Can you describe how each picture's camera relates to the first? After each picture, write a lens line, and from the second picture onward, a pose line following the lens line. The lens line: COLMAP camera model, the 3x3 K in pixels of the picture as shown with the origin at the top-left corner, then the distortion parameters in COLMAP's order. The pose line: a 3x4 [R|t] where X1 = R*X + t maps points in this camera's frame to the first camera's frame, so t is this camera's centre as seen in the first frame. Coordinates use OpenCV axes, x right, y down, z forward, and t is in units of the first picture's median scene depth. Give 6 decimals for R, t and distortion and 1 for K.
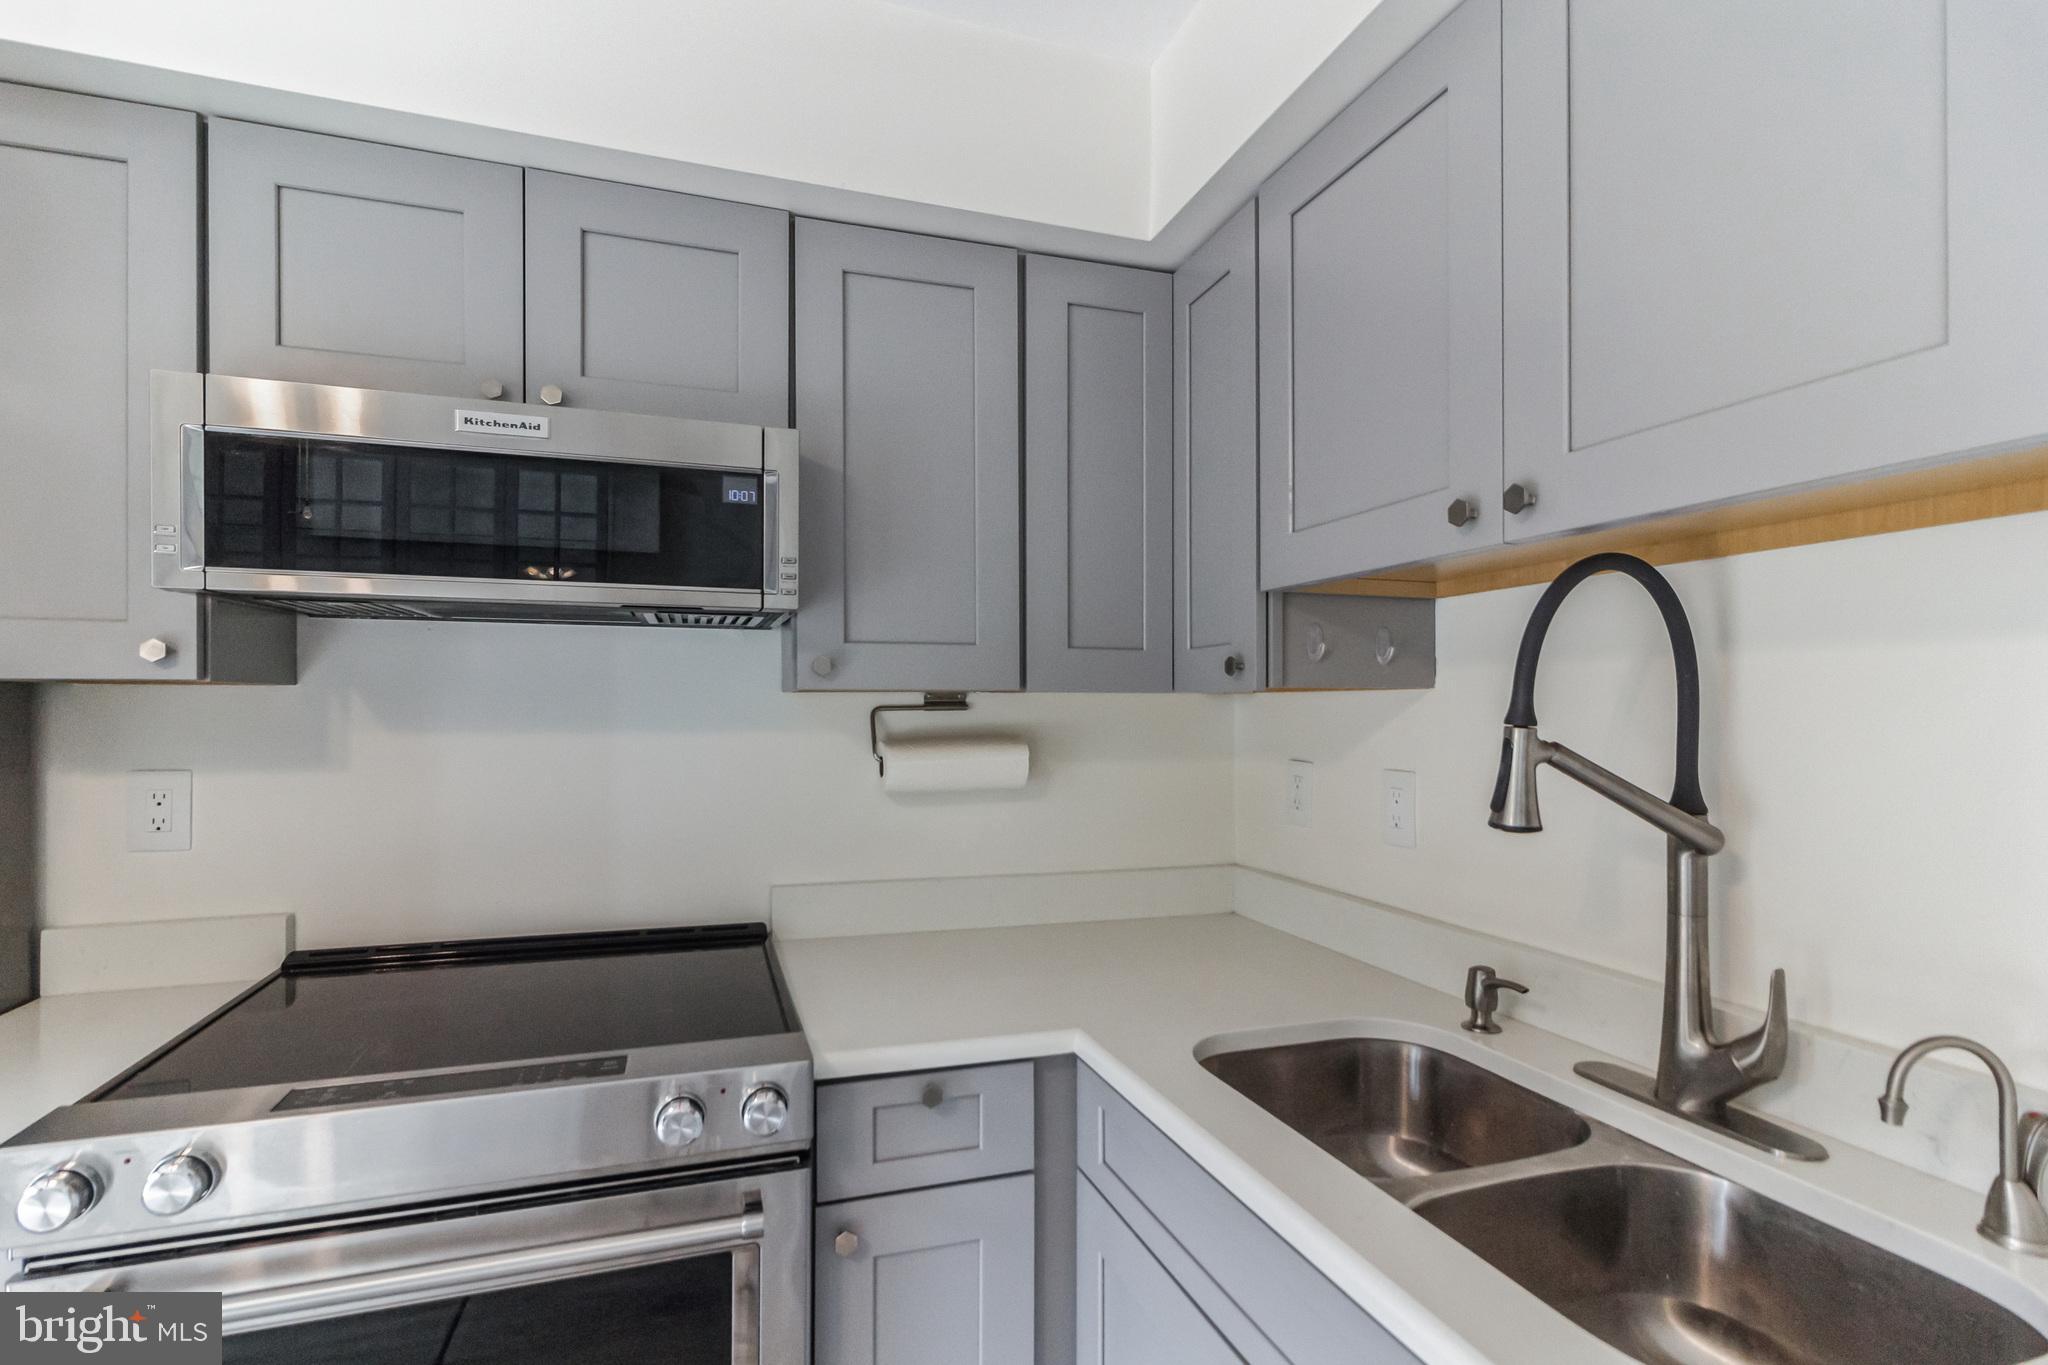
lens RADIAL K [[974.1, 0, 993.2], [0, 974.1, 701.1], [0, 0, 1]] dist [-0.001898, 0.000995]
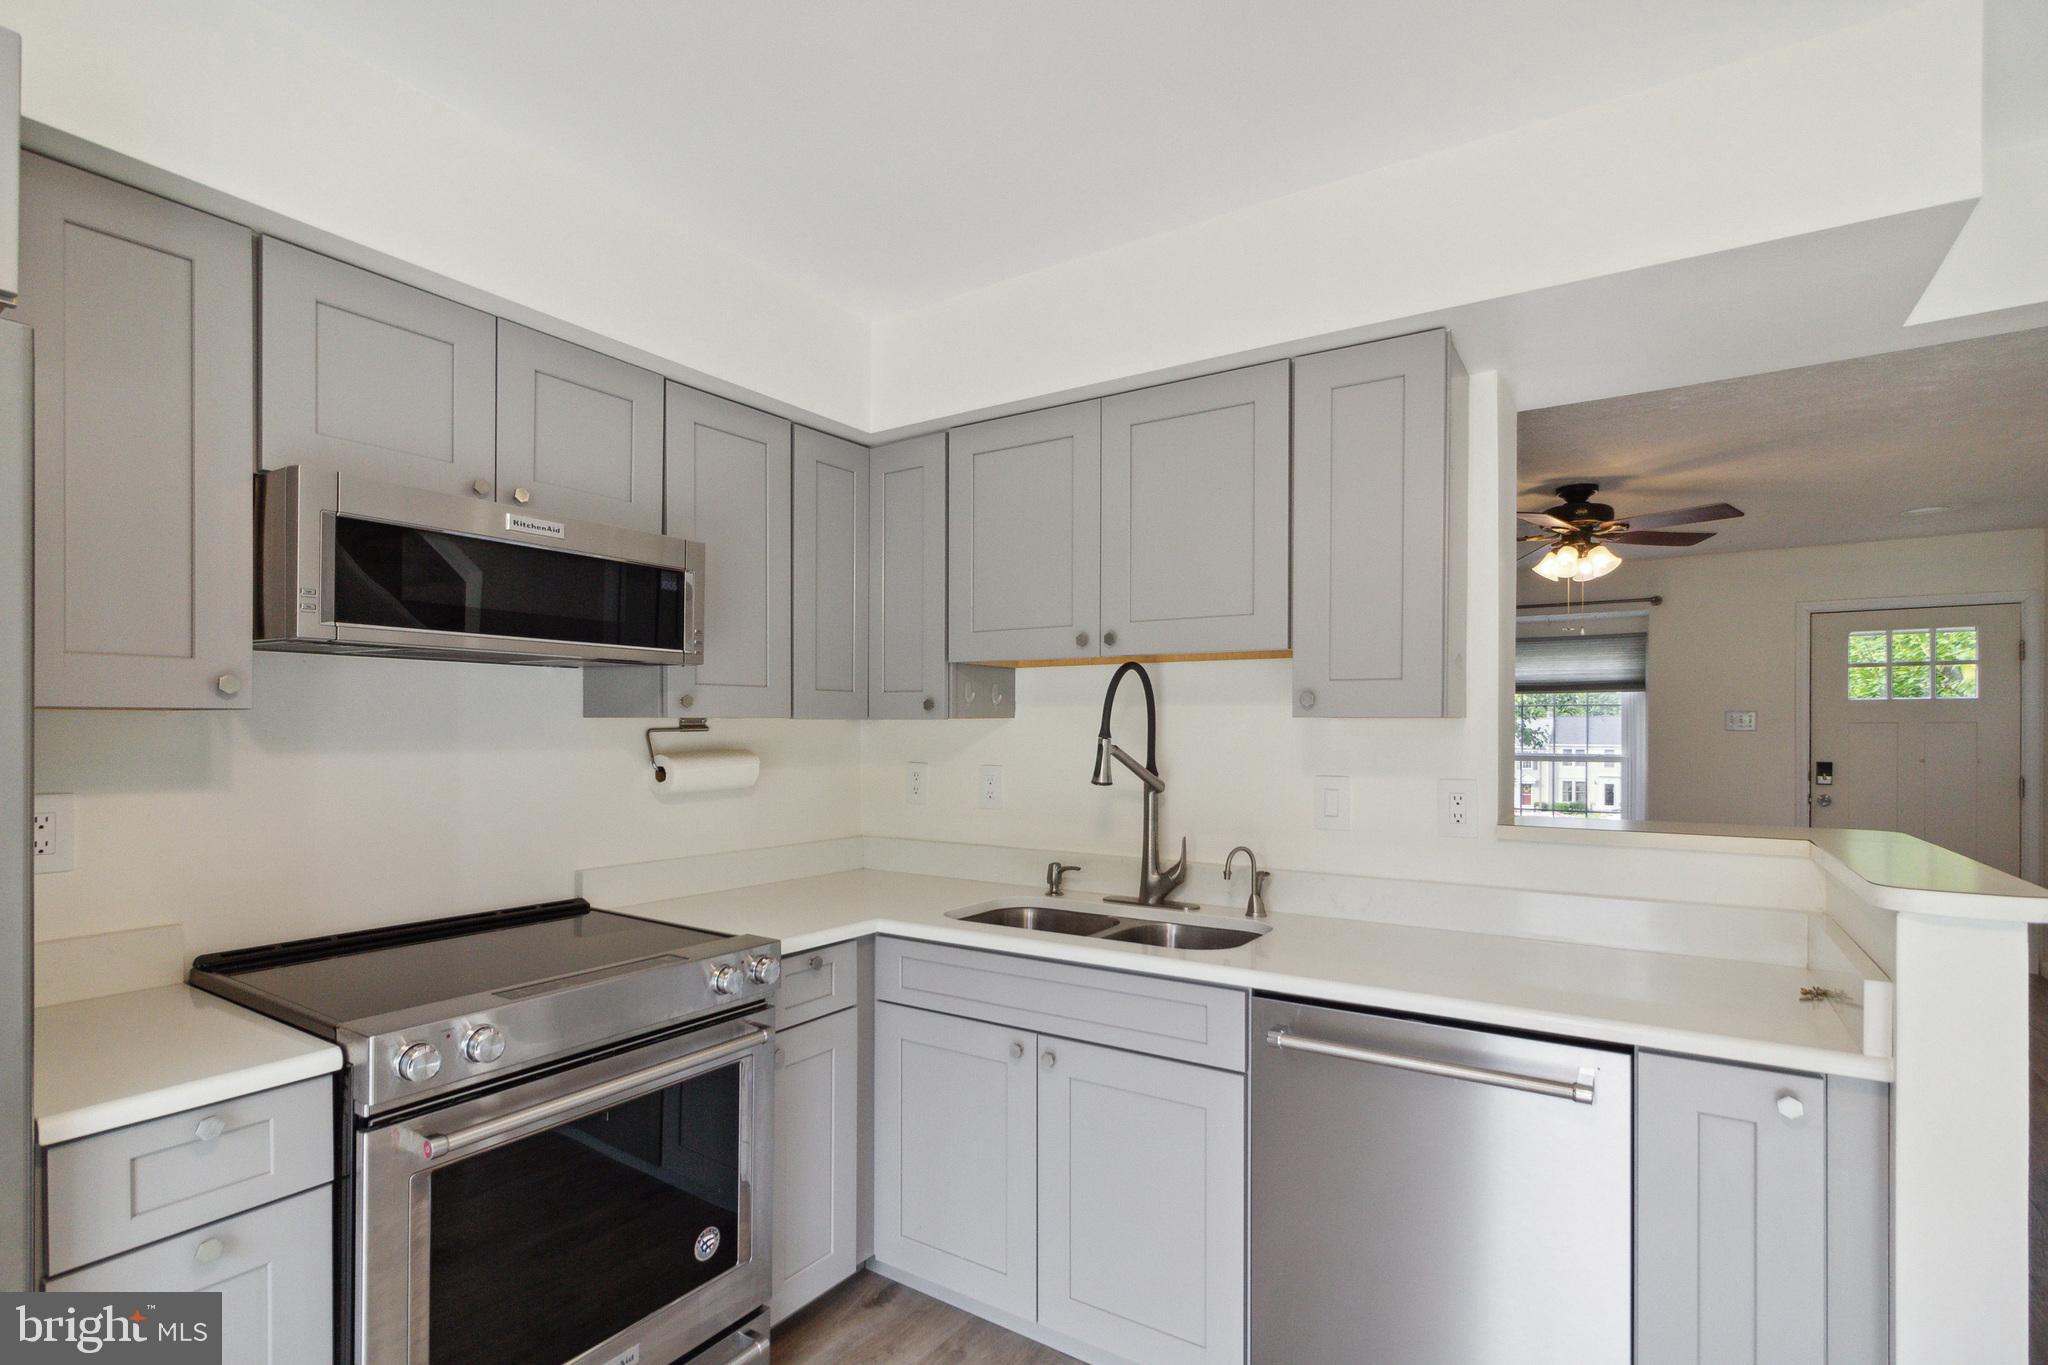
lens RADIAL K [[974.1, 0, 1002.9], [0, 974.1, 737.0], [0, 0, 1]] dist [-0.001898, 0.000995]
pose [[0.788031, -0.006213, 0.615605, -0.806416], [-0.003995, 0.999876, 0.015205, -0.008262], [-0.615623, -0.014442, 0.787908, -0.488827]]
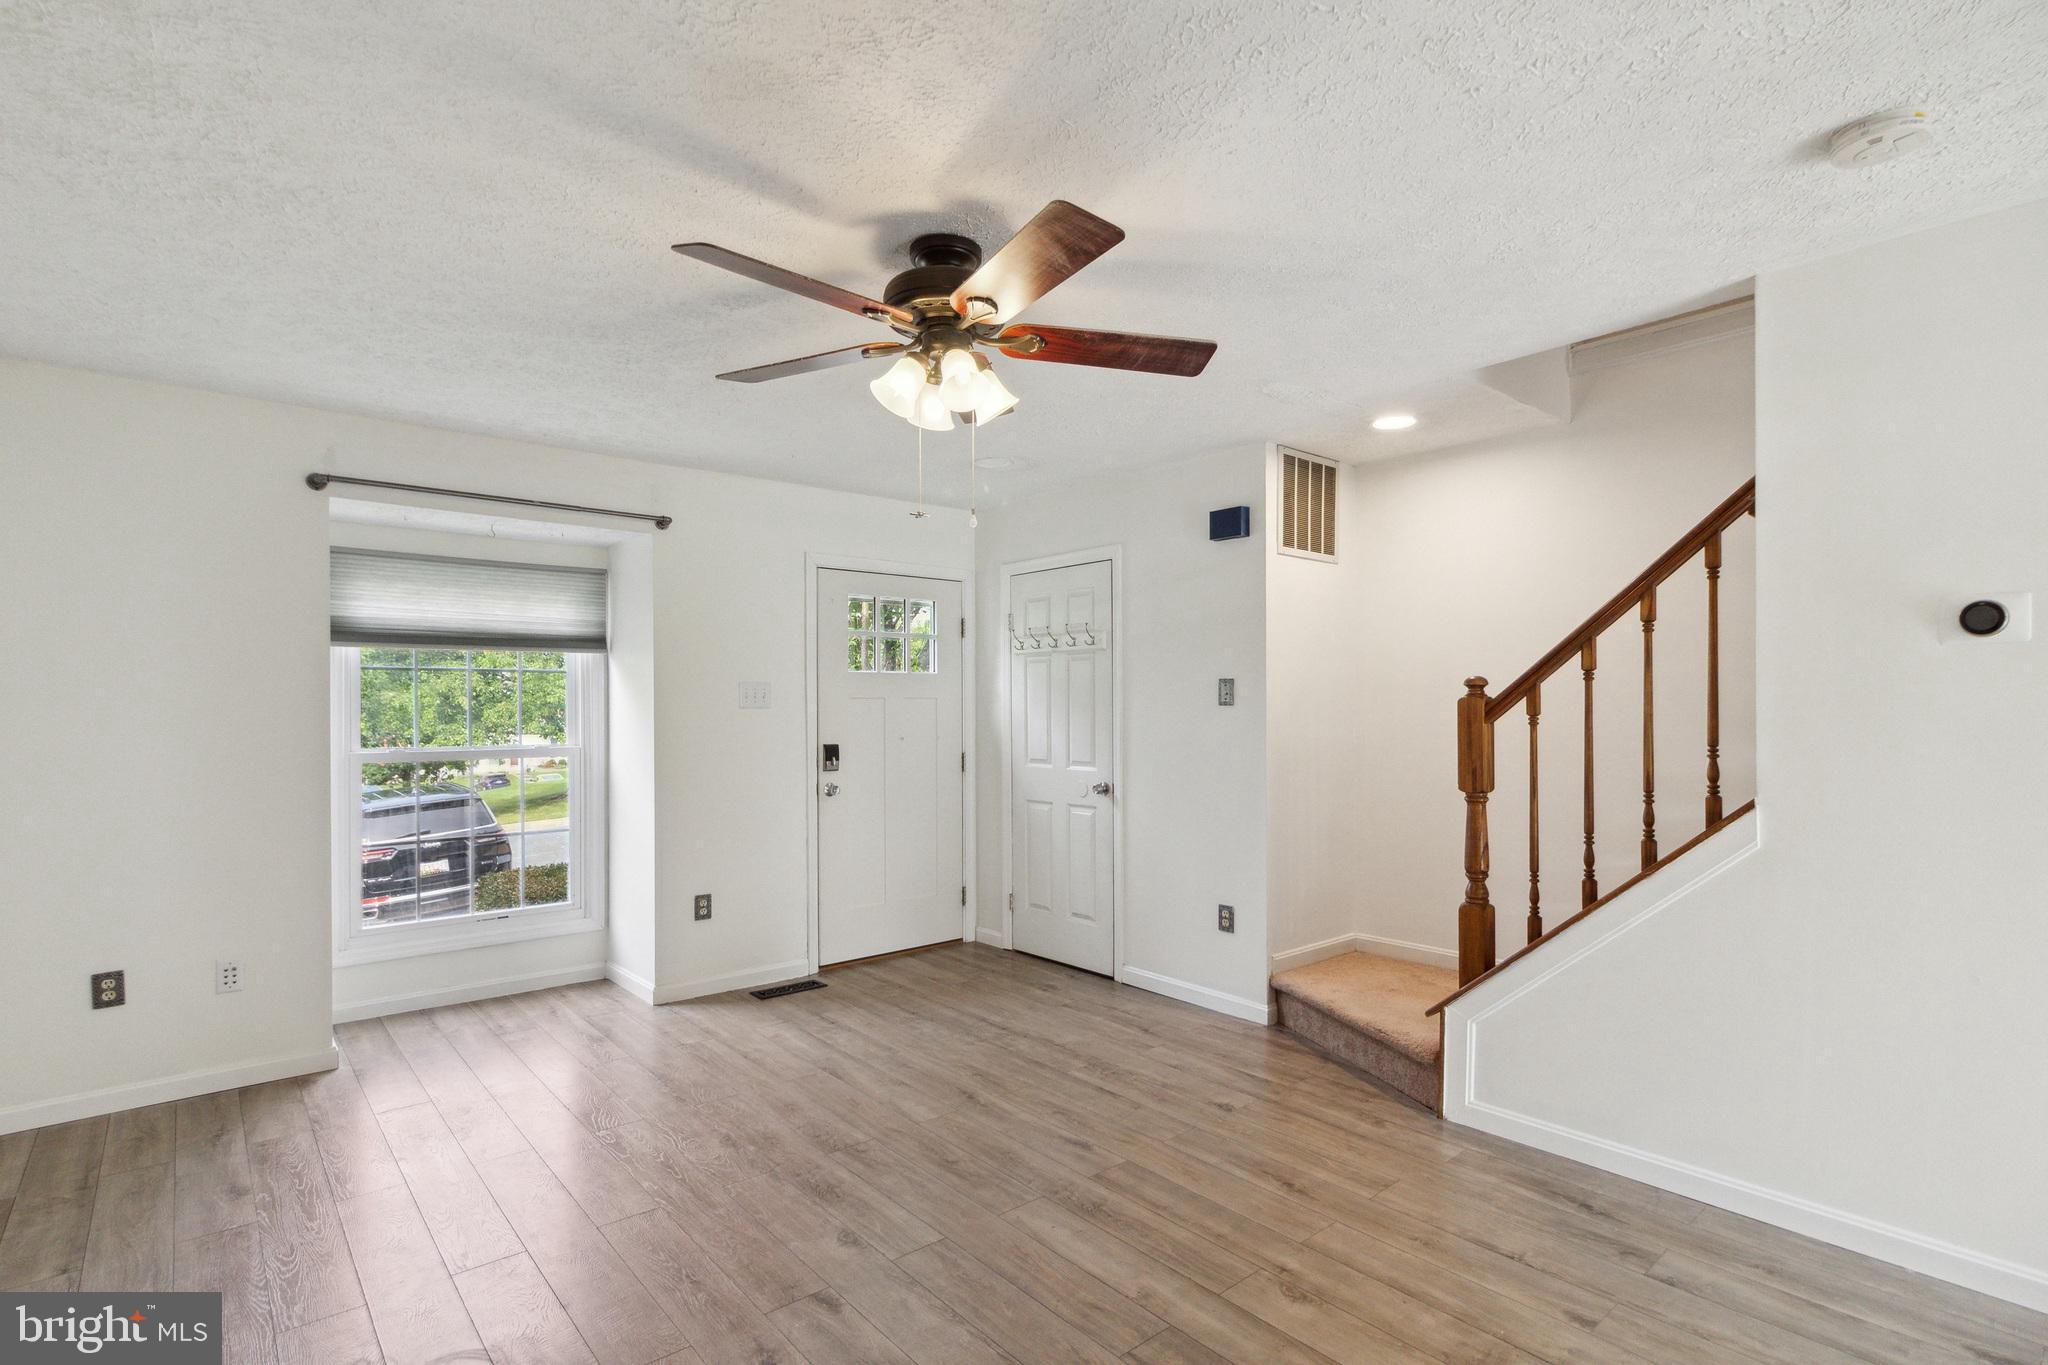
lens RADIAL K [[974.1, 0, 1023.3], [0, 974.1, 695.2], [0, 0, 1]] dist [-0.001898, 0.000995]
pose [[-0.394876, 0.009325, 0.918687, 1.130695], [-0.002145, 0.999936, -0.011072, 0.010427], [-0.918732, -0.006343, -0.394830, 1.524306]]
